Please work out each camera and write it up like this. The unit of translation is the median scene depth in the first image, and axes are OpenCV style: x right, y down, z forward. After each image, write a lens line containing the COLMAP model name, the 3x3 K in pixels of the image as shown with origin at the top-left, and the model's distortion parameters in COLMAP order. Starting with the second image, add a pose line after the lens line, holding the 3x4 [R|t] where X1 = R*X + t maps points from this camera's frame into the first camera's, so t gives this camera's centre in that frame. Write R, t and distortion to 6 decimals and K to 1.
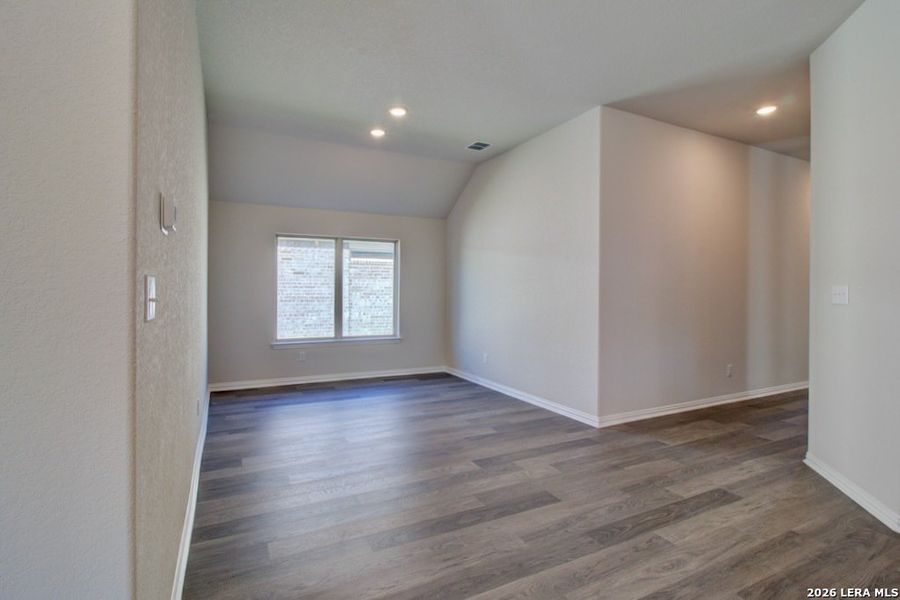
lens RADIAL K [[424.6, 0, 438.0], [0, 424.6, 295.5], [0, 0, 1]] dist [0.001727, 0.000092]
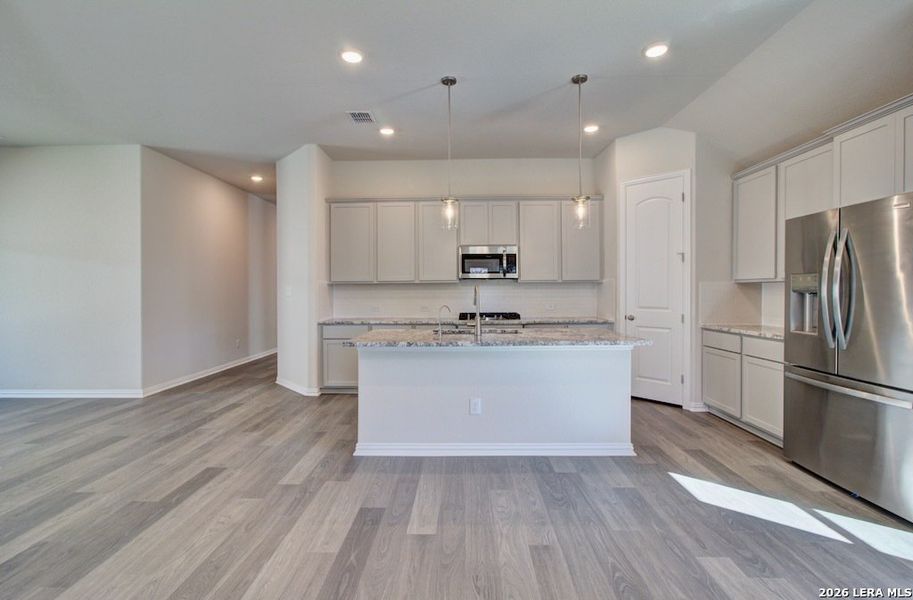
lens RADIAL K [[415.3, 0, 459.0], [0, 415.3, 291.6], [0, 0, 1]] dist [-0.000442, 0.000108]
pose [[0.462163, -0.008621, 0.886753, -0.364750], [0.010996, 0.999932, 0.003990, -0.002121], [-0.886727, 0.007907, 0.462226, -0.538574]]
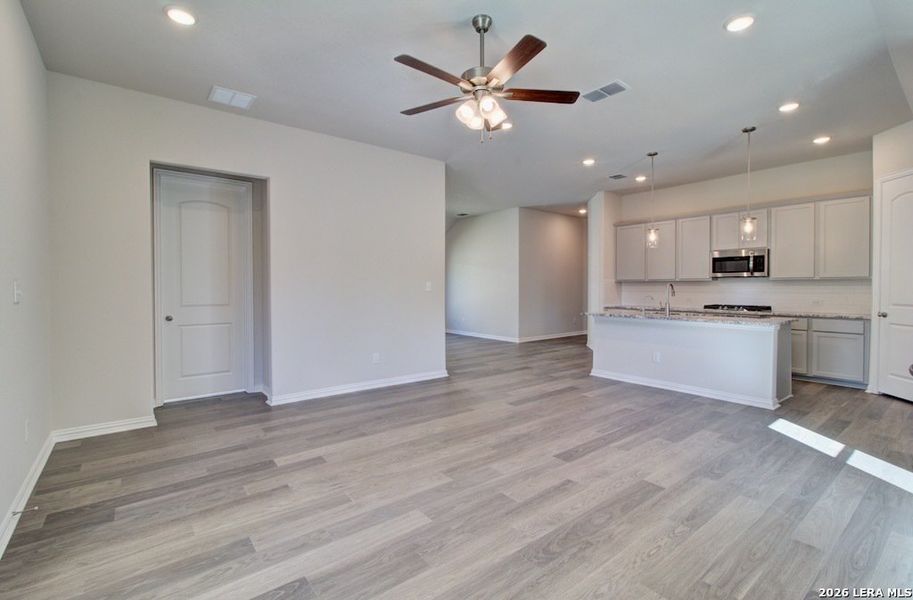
lens RADIAL K [[415.3, 0, 459.0], [0, 415.3, 291.6], [0, 0, 1]] dist [-0.000442, 0.000108]
pose [[0.977006, -0.006416, 0.213114, -0.563670], [0.004650, 0.999951, 0.008790, 0.001203], [-0.213159, -0.007597, 0.976988, -1.536173]]
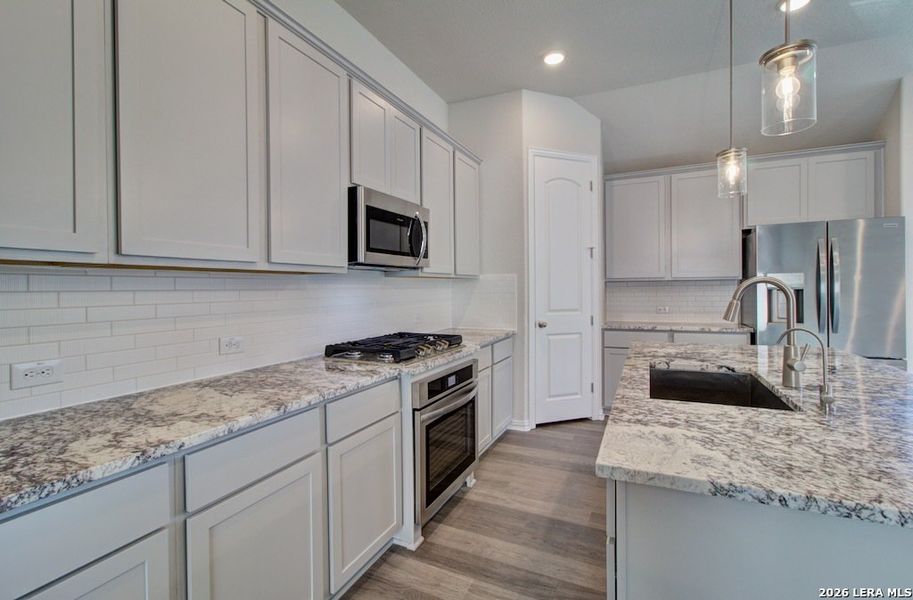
lens RADIAL K [[415.3, 0, 459.0], [0, 415.3, 291.6], [0, 0, 1]] dist [-0.000442, 0.000108]
pose [[-0.629804, -0.007680, 0.776716, 0.487982], [0.012621, 0.999718, 0.020119, -0.015437], [-0.776652, 0.022474, -0.629529, 0.534779]]
